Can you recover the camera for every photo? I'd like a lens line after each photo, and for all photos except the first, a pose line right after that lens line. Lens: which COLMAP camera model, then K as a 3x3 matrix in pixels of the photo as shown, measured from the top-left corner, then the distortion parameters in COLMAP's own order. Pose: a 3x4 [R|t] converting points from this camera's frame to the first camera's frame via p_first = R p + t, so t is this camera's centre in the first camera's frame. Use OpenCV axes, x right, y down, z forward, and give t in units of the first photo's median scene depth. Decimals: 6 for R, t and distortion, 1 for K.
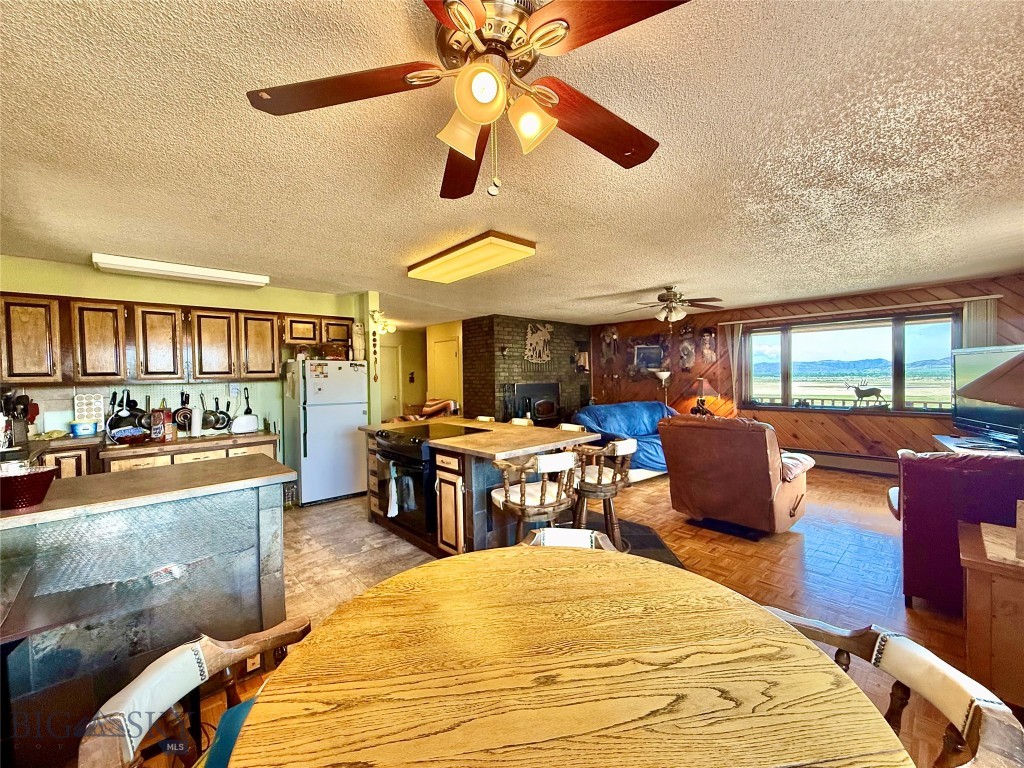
lens RADIAL K [[409.7, 0, 509.1], [0, 409.7, 381.5], [0, 0, 1]] dist [-0.000122, 0.000062]
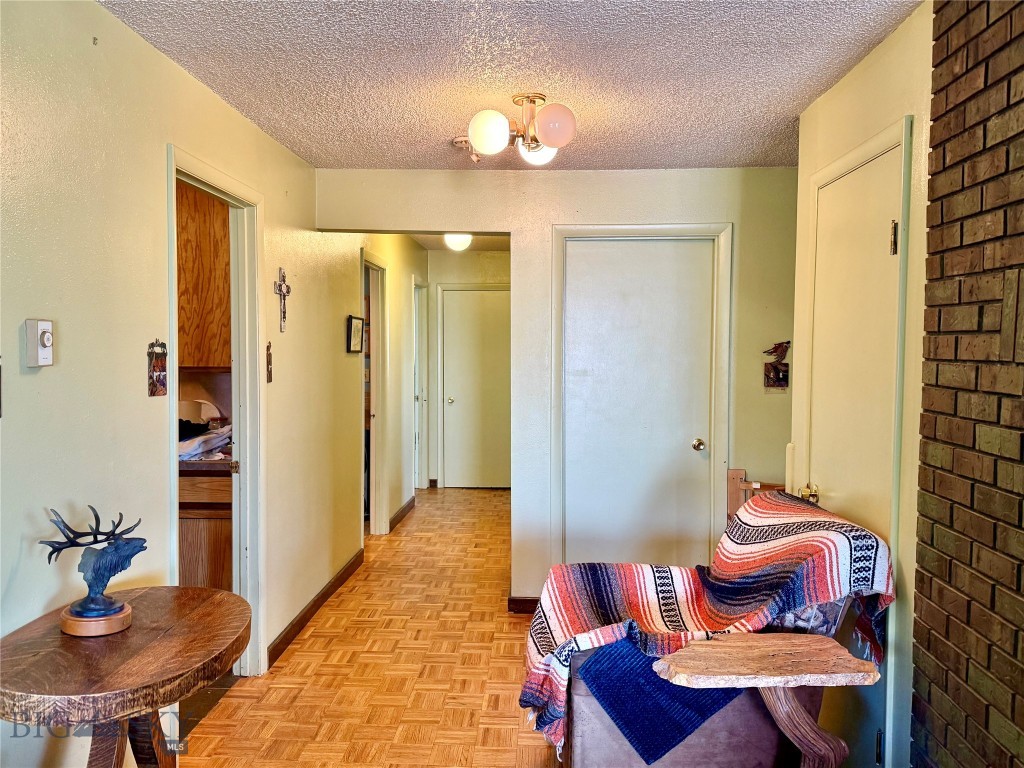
lens RADIAL K [[853.2, 0, 509.8], [0, 853.2, 380.6], [0, 0, 1]] dist [-0.001691, -0.002888]
pose [[0.710561, 0.056964, -0.701326, -0.007326], [-0.030902, 0.998282, 0.049774, -0.028120], [0.702956, -0.013695, 0.711101, 0.801744]]
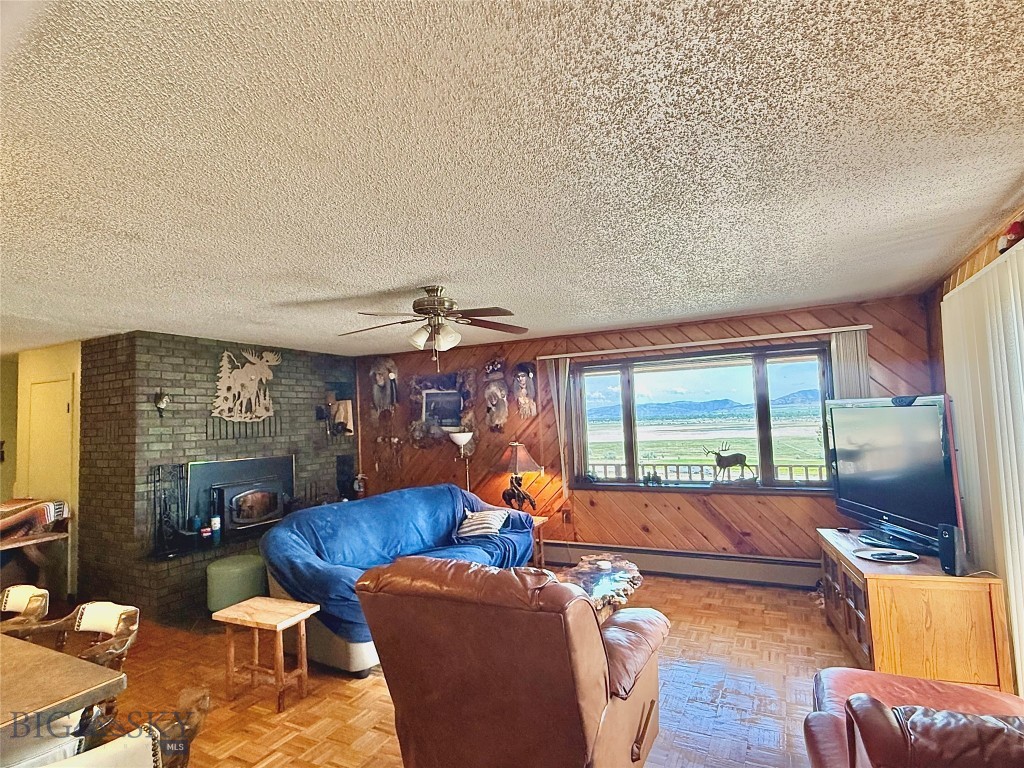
lens RADIAL K [[542.6, 0, 513.3], [0, 542.6, 379.8], [0, 0, 1]] dist [-0.000922, -0.000948]
pose [[0.935447, 0.005734, 0.353419, 0.173277], [0.028243, 0.995459, -0.090907, -0.029121], [-0.352336, 0.095020, 0.931038, 0.219383]]
